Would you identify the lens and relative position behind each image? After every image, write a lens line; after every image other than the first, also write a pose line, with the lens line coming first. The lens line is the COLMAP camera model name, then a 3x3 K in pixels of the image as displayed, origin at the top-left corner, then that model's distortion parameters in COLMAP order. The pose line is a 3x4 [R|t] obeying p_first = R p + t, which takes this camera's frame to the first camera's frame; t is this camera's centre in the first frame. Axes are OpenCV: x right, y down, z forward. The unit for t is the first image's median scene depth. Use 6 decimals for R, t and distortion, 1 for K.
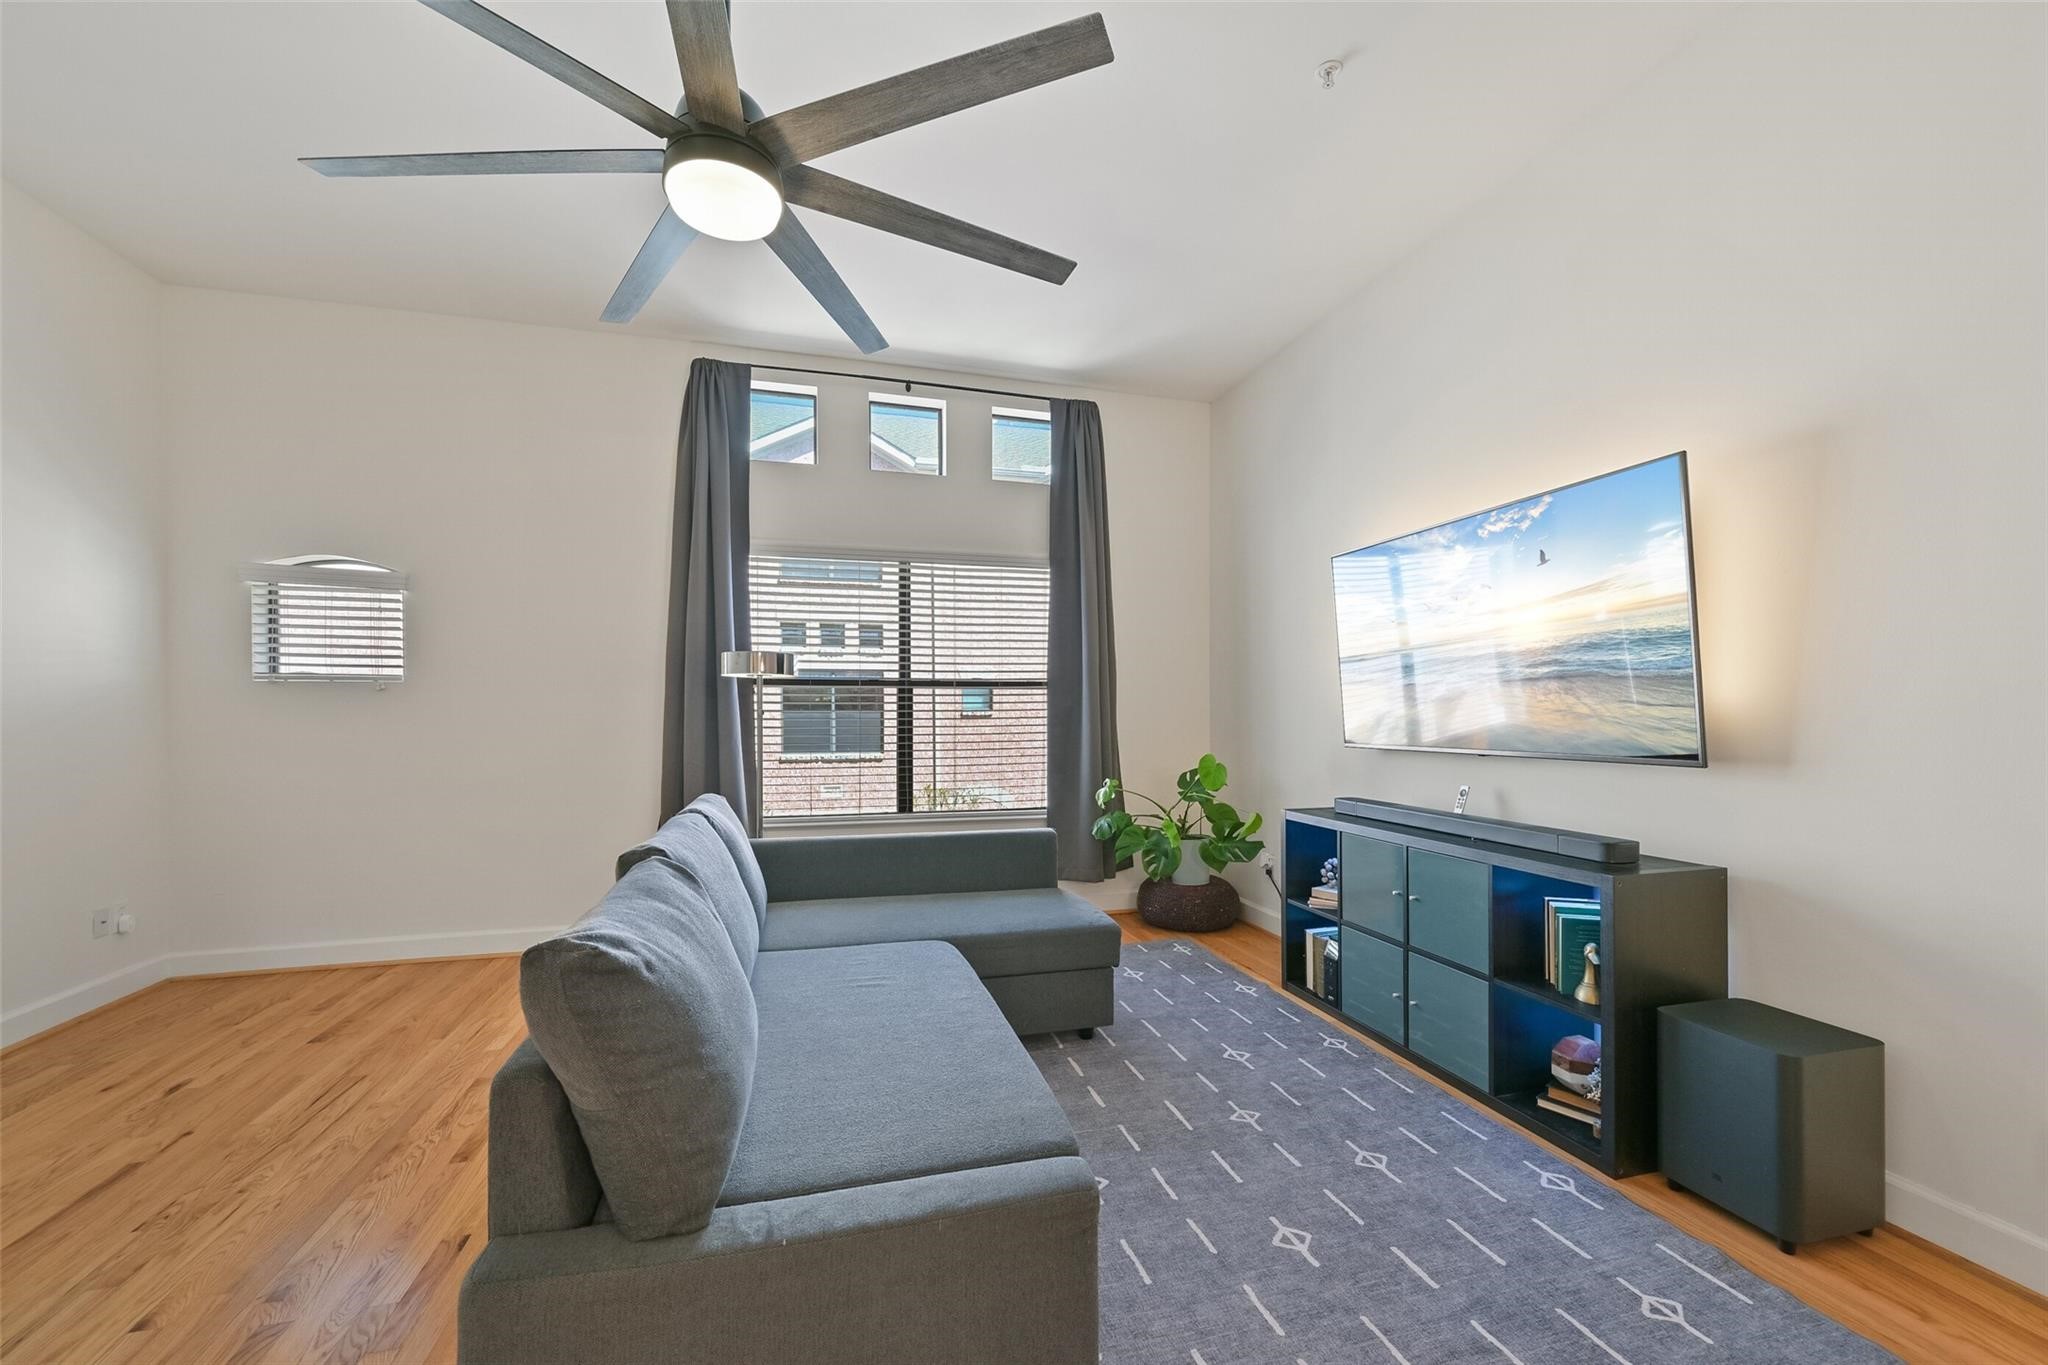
lens RADIAL K [[813.2, 0, 1026.7], [0, 813.2, 703.4], [0, 0, 1]] dist [0.002775, 0.000221]
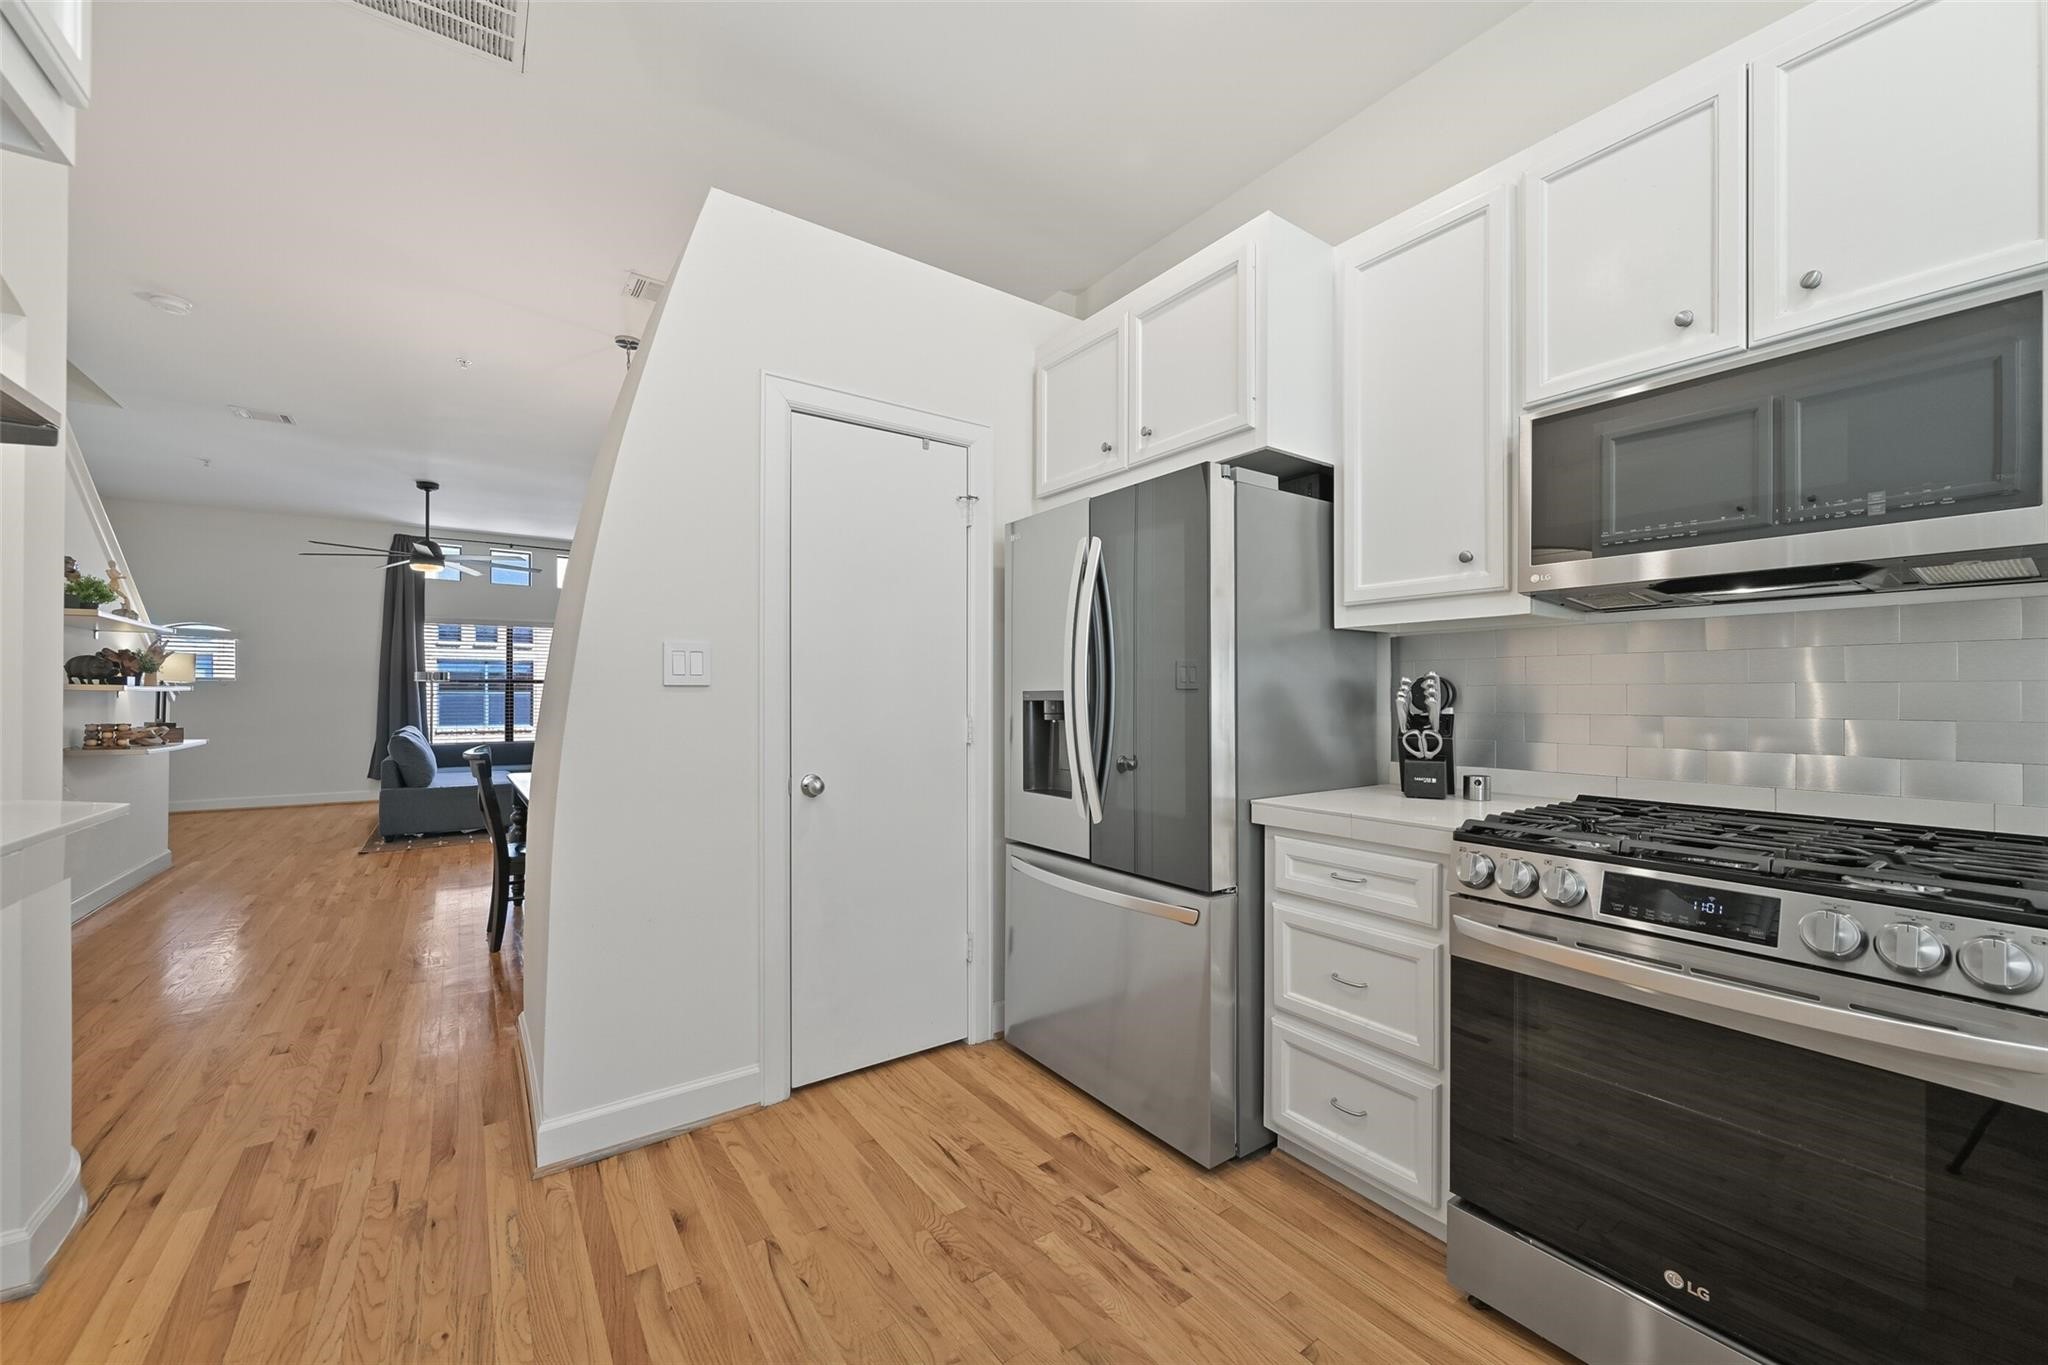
lens RADIAL K [[799.1, 0, 1033.6], [0, 799.1, 715.5], [0, 0, 1]] dist [-0.000356, 0.000363]
pose [[0.939061, -0.001695, 0.343747, 0.463677], [-0.010713, 0.999358, 0.034192, -0.025432], [-0.343584, -0.035791, 0.938440, -1.585224]]
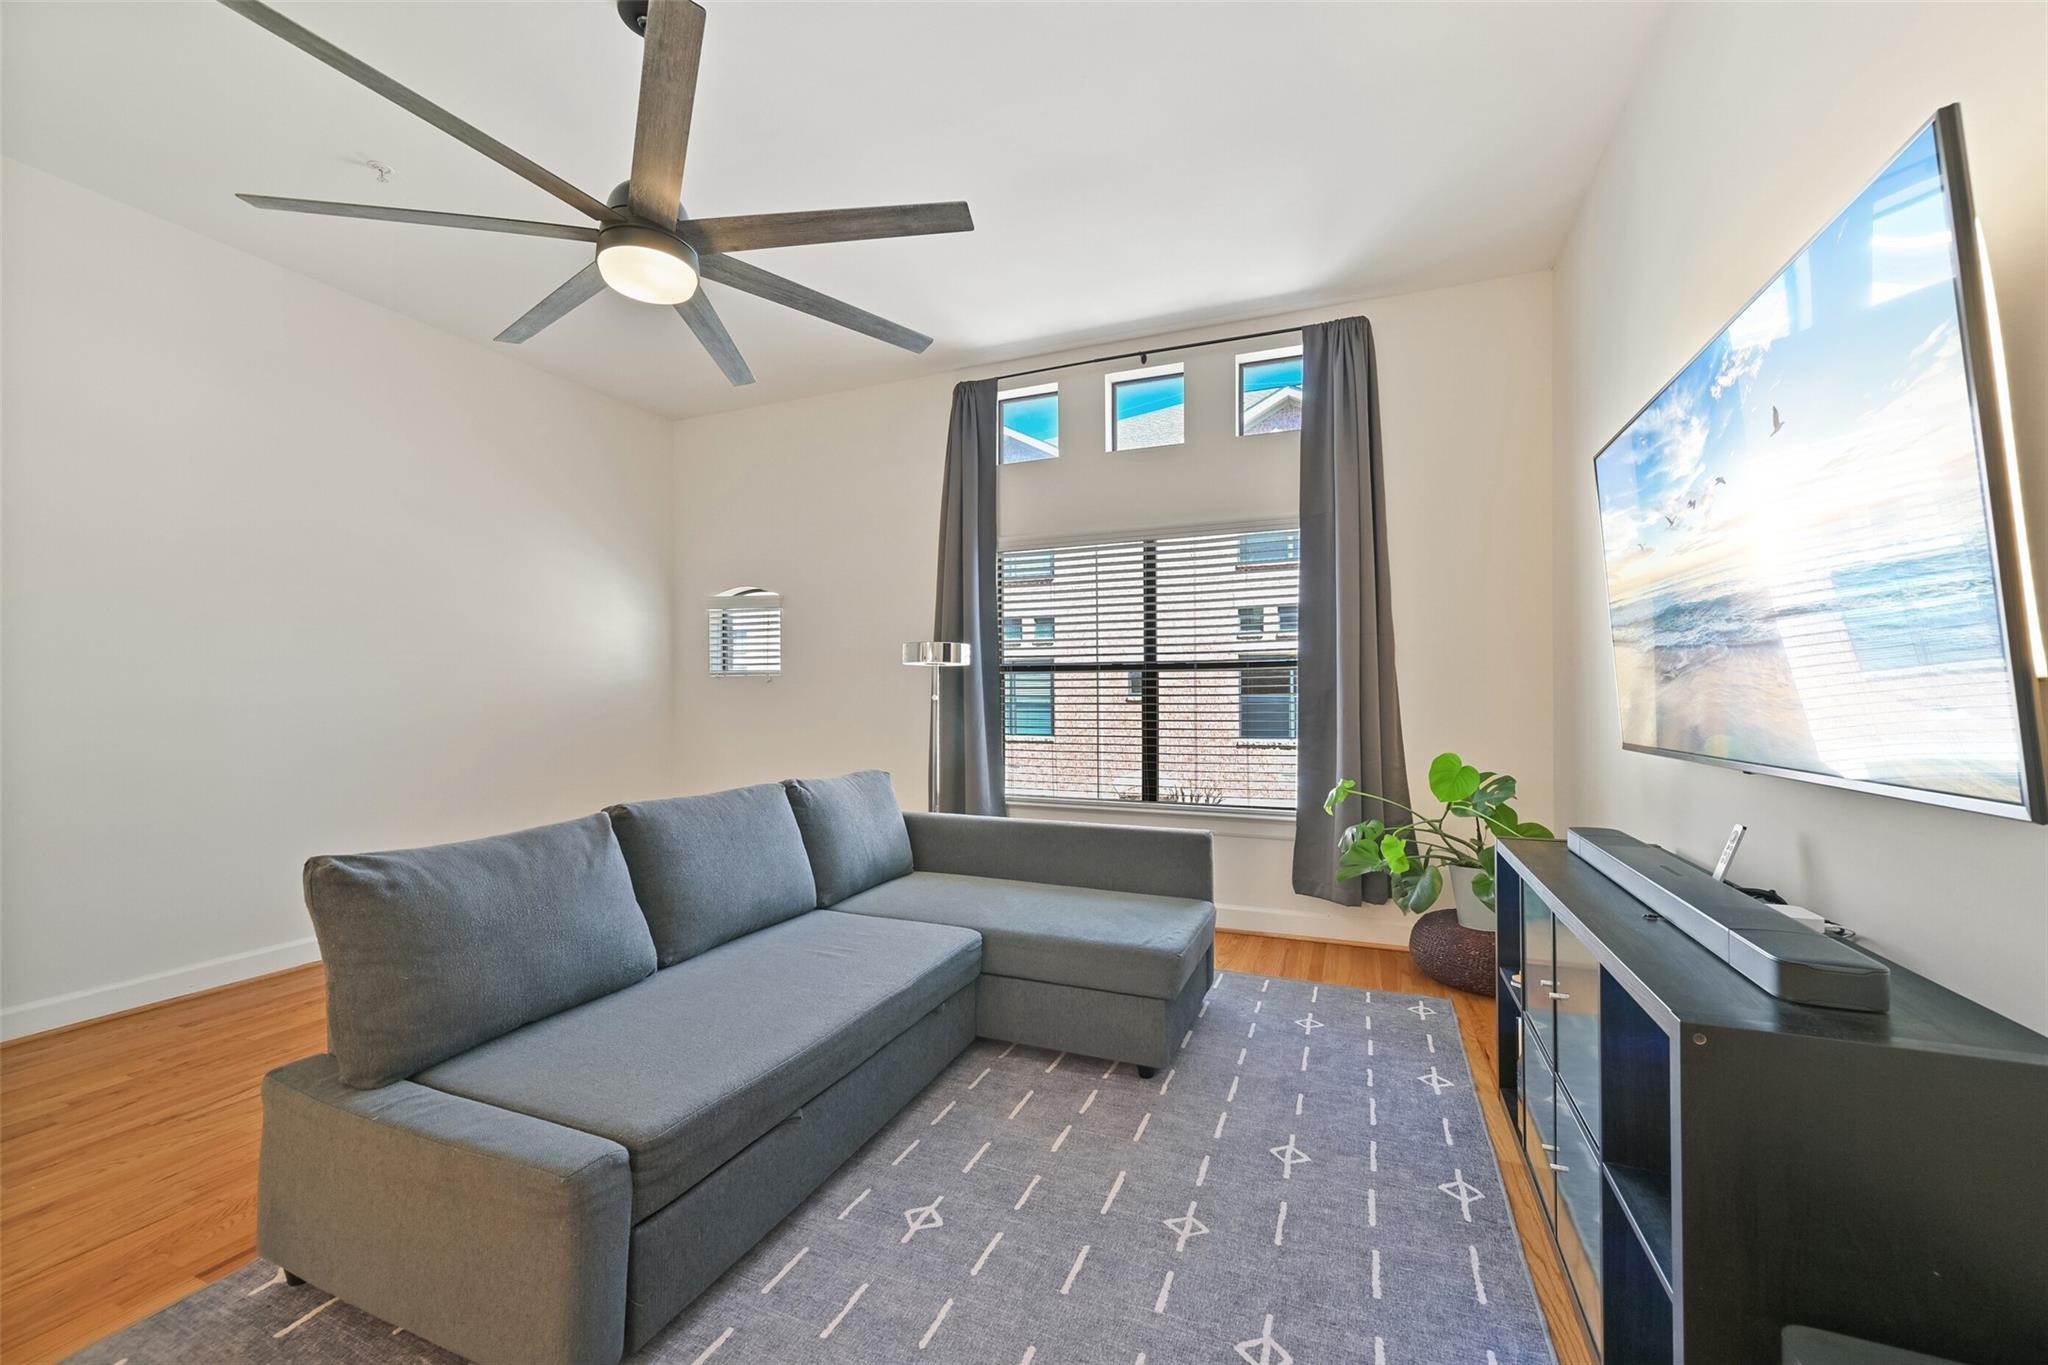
lens RADIAL K [[805.1, 0, 1024.0], [0, 805.1, 682.5], [0, 0, 1]] dist [0.001178, 0.000238]
pose [[0.787996, -0.012950, -0.615544, 0.344602], [0.007974, 0.999910, -0.010829, 0.003178], [0.615629, 0.003625, 0.788028, 0.173471]]
